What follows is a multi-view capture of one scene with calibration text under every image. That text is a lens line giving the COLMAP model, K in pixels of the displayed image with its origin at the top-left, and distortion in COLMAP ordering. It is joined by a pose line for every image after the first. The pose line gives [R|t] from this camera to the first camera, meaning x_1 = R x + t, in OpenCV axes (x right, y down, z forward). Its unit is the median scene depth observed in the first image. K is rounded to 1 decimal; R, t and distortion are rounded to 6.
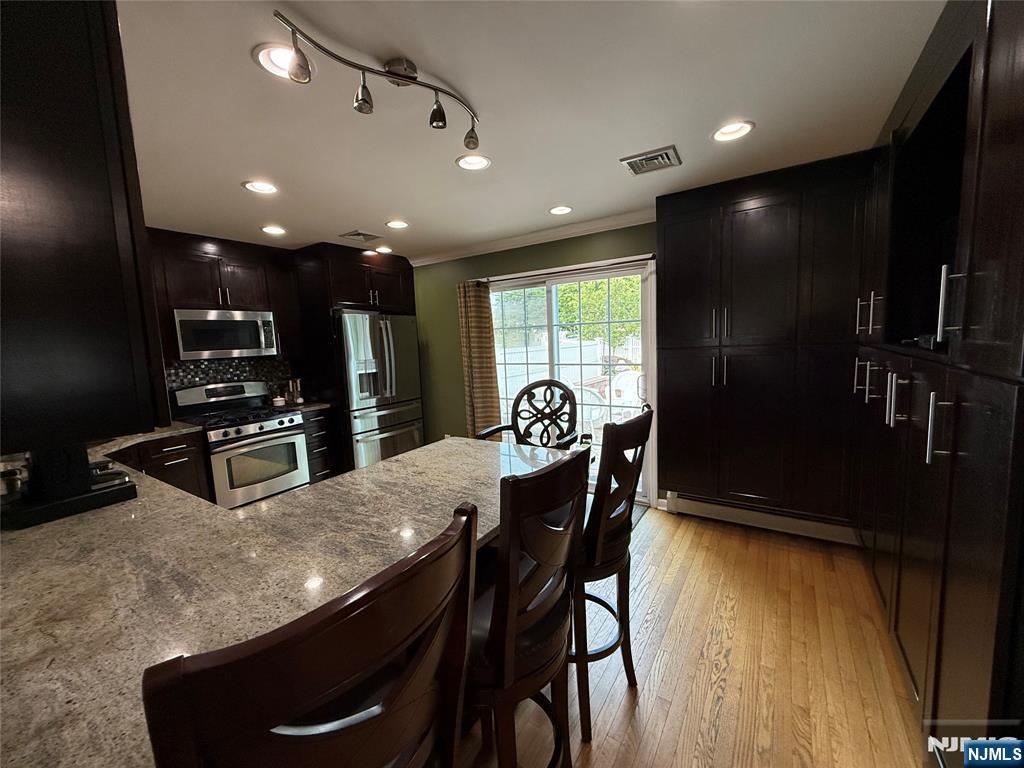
lens RADIAL K [[409.1, 0, 505.9], [0, 409.1, 383.4], [0, 0, 1]] dist [0.008273, -0.000483]
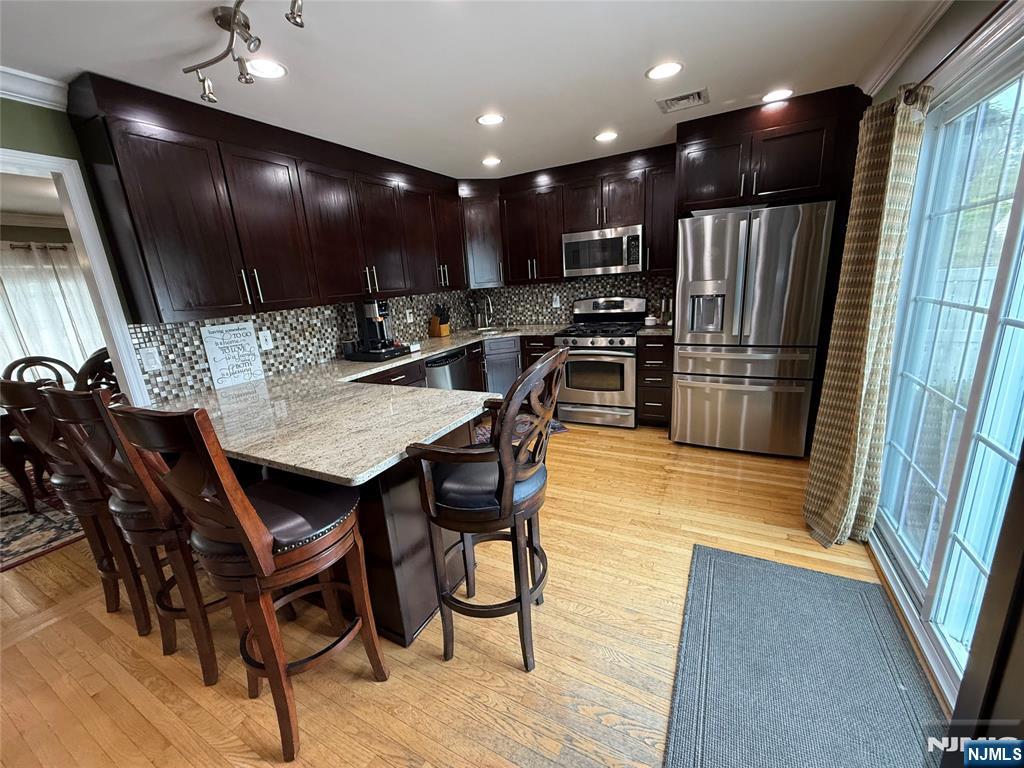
lens RADIAL K [[409.1, 0, 505.6], [0, 409.1, 387.0], [0, 0, 1]] dist [0.008273, -0.000483]
pose [[0.095902, 0.291723, -0.951683, 0.422725], [-0.042395, 0.956419, 0.288903, -0.078017], [0.994488, 0.012640, 0.104090, 0.613069]]
